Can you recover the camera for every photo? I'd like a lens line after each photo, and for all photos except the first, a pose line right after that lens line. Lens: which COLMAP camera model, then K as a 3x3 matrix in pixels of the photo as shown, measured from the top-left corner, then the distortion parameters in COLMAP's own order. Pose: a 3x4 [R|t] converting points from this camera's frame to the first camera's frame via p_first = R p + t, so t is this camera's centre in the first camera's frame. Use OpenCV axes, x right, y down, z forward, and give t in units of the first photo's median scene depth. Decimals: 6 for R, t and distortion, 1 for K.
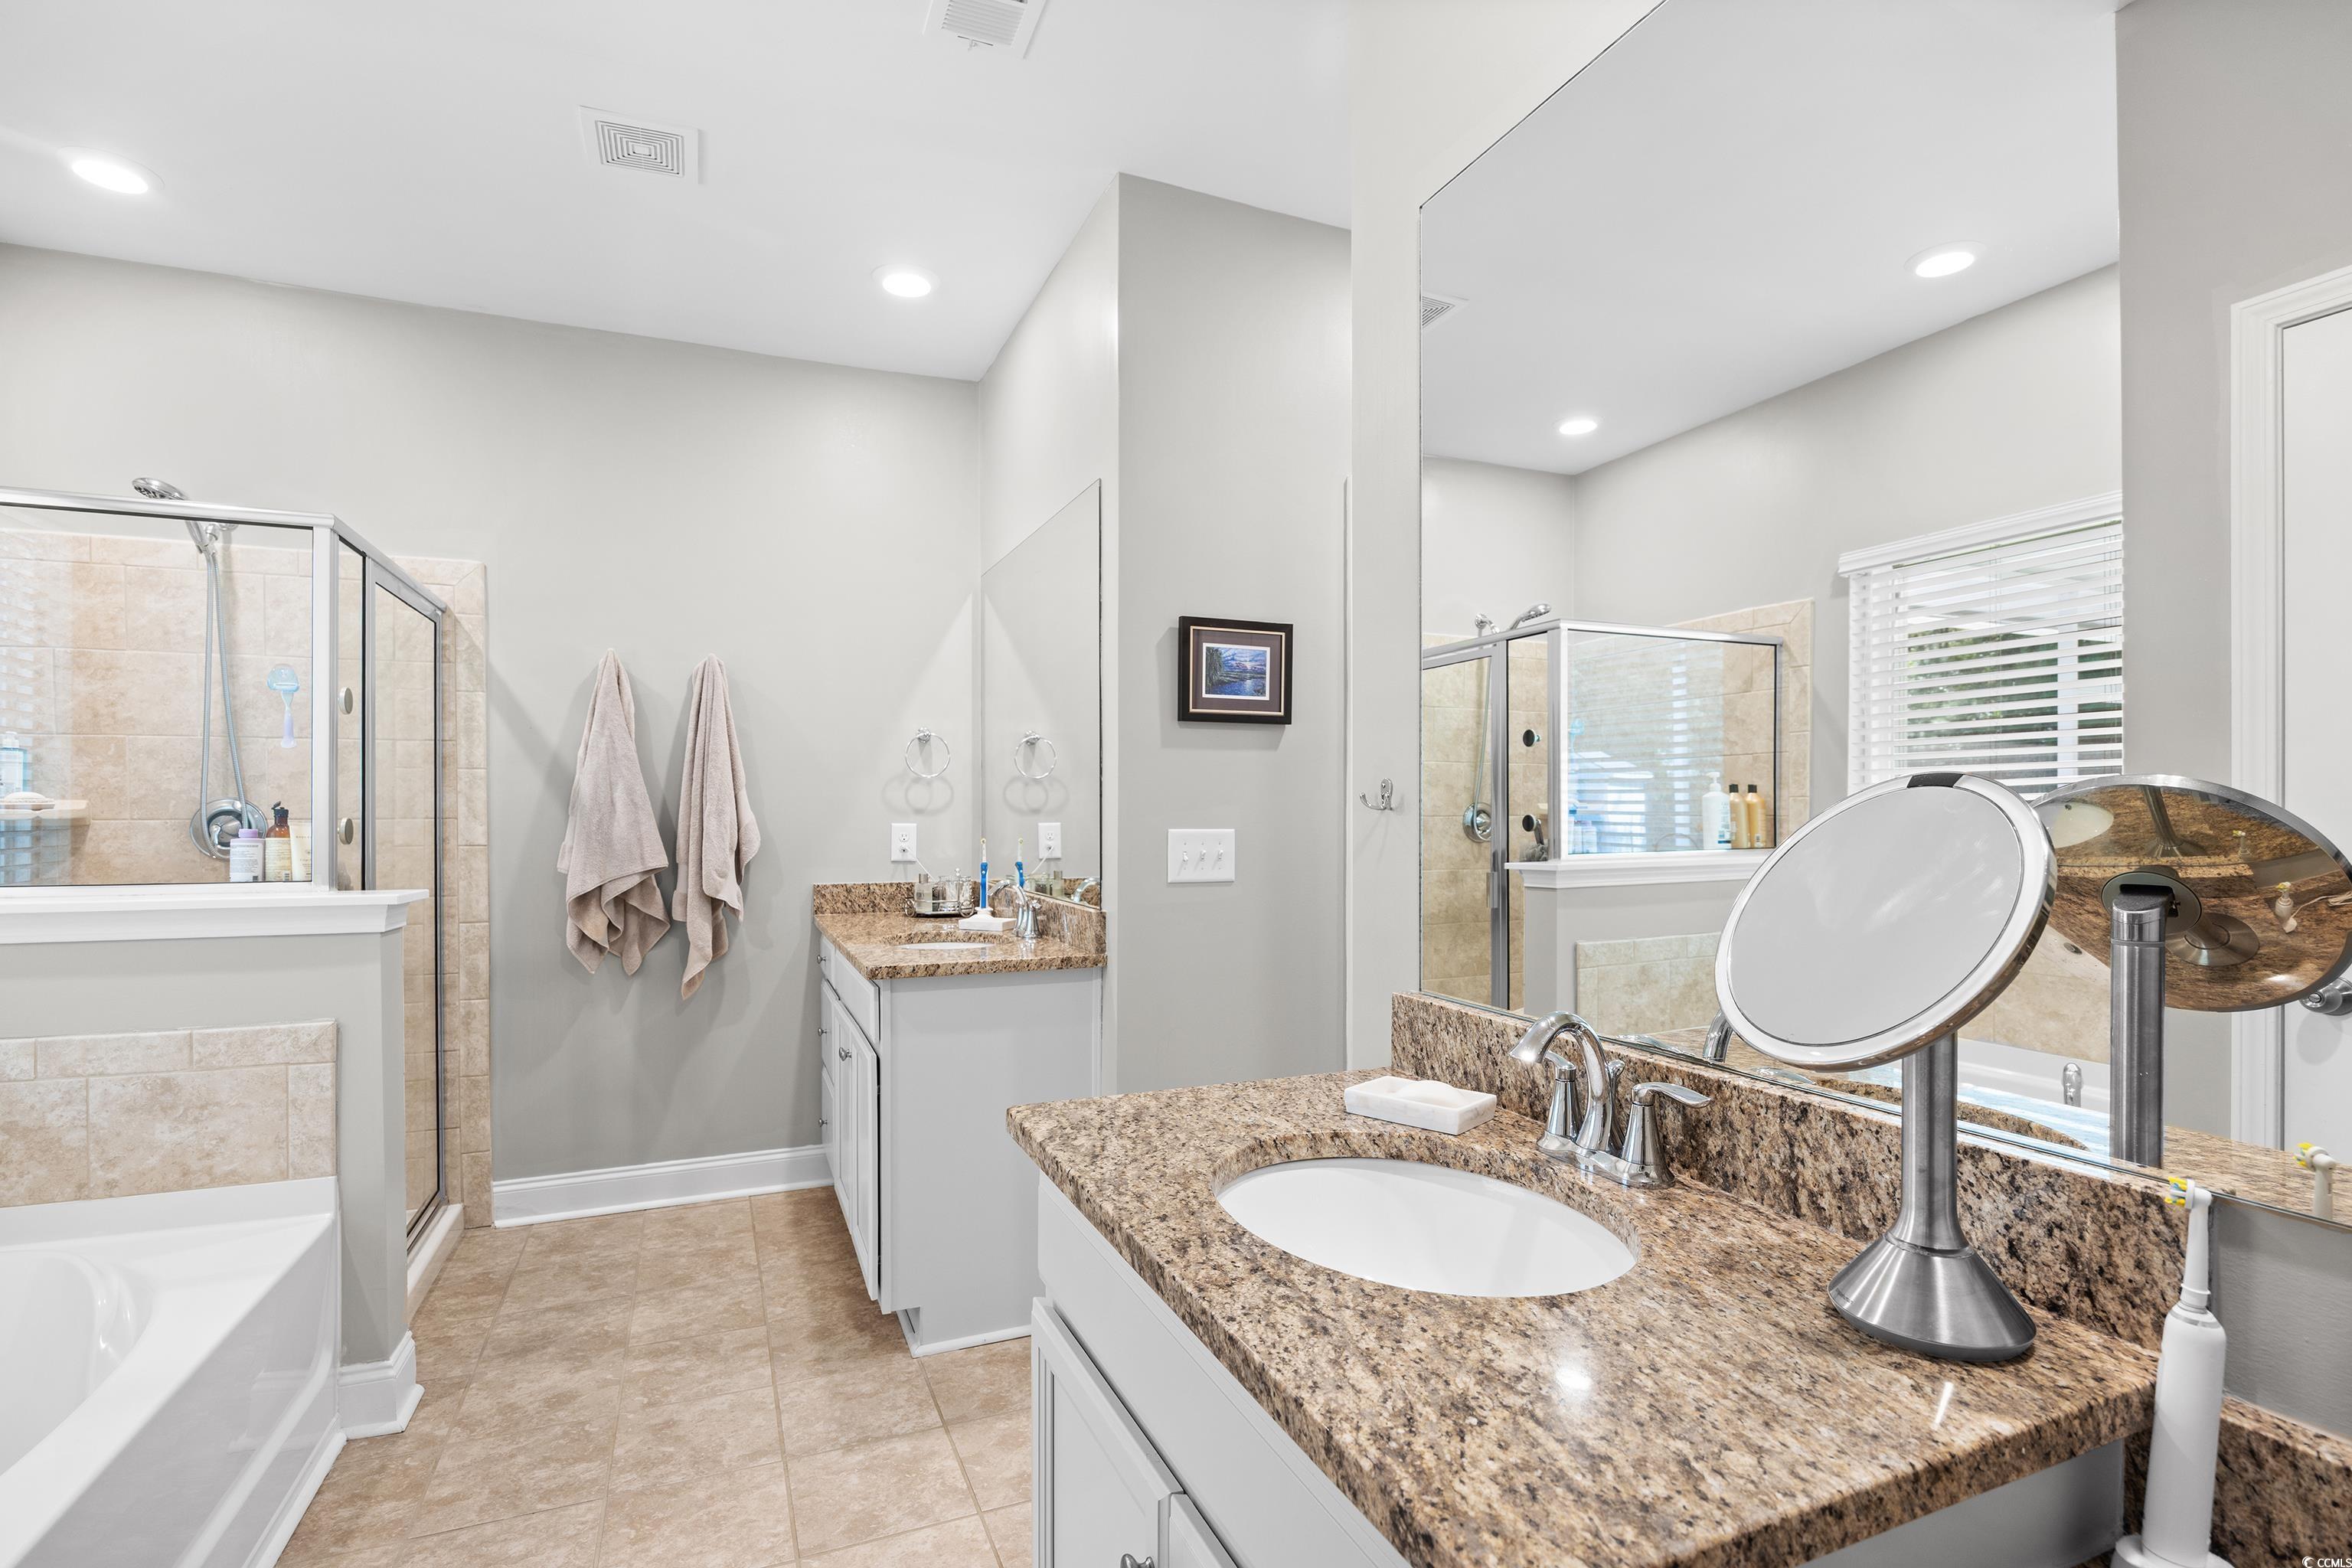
lens RADIAL K [[1087.5, 0, 1174.6], [0, 1087.5, 802.8], [0, 0, 1]] dist [-0.013871, -0.000319]
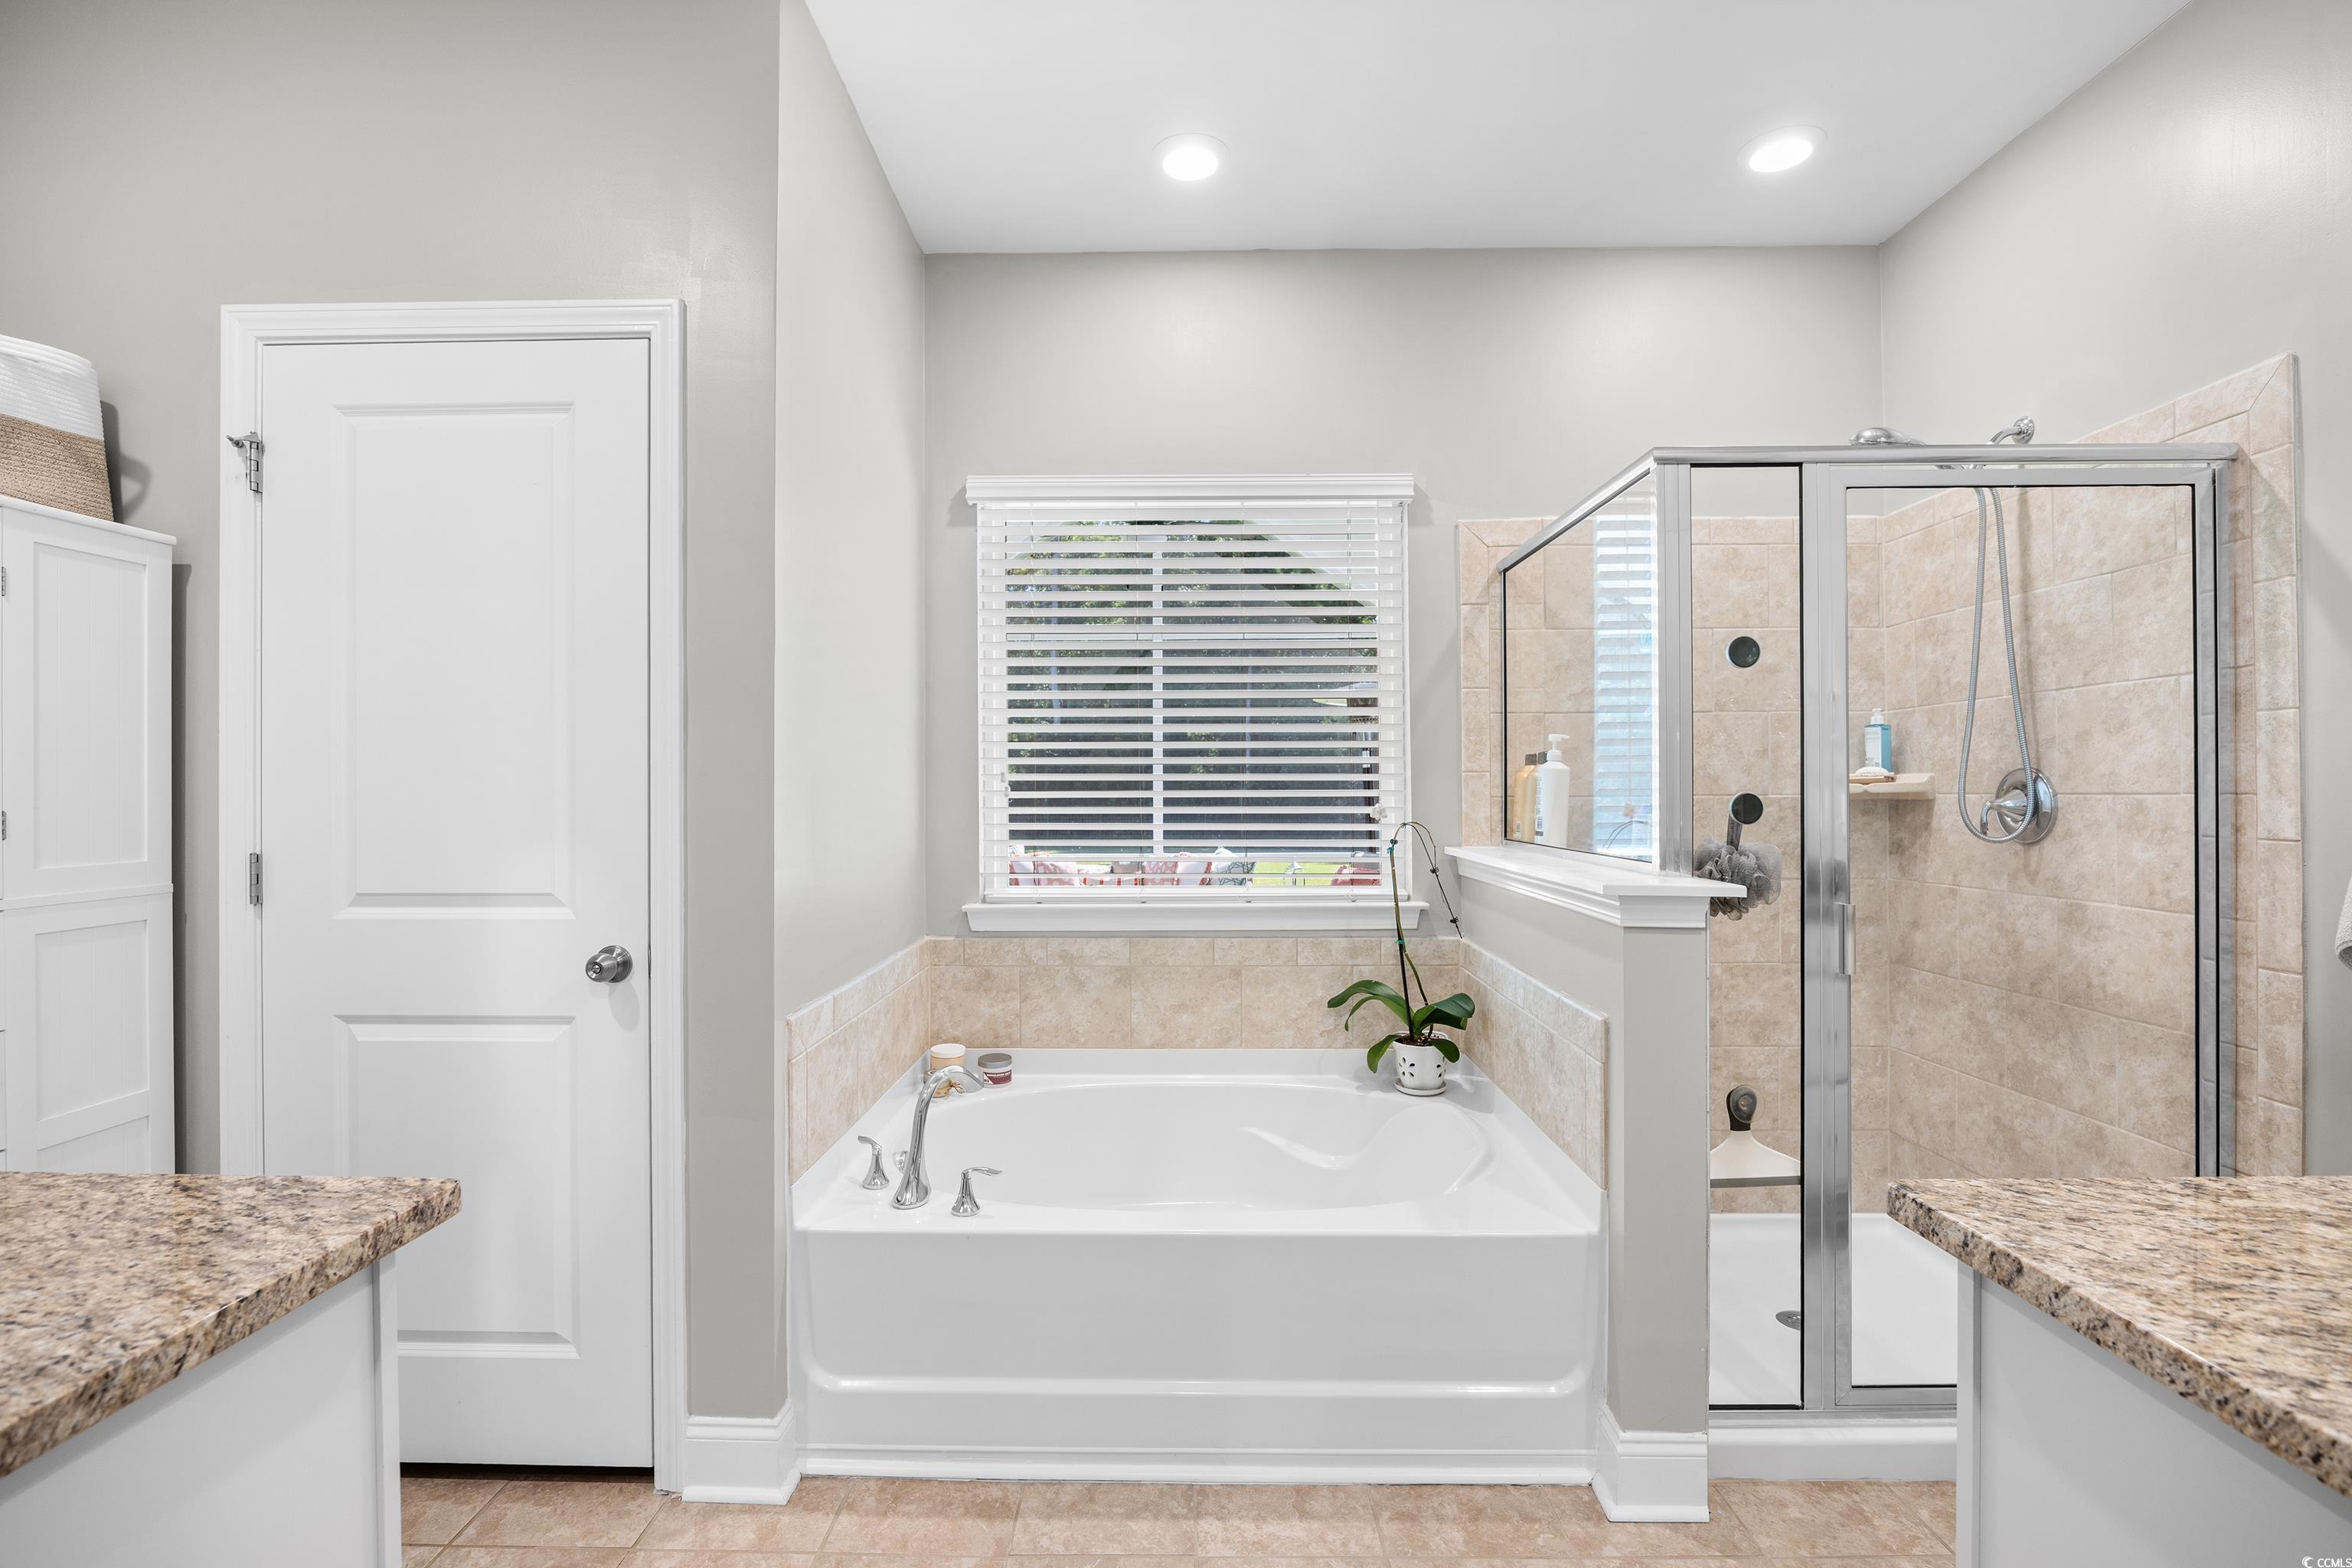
lens RADIAL K [[1087.5, 0, 1174.5], [0, 1087.5, 784.9], [0, 0, 1]] dist [-0.013871, -0.000319]
pose [[-0.404385, -0.003072, -0.914584, 0.128622], [0.010502, 0.999913, -0.008002, 0.008006], [0.914529, -0.012841, -0.404317, 0.689045]]
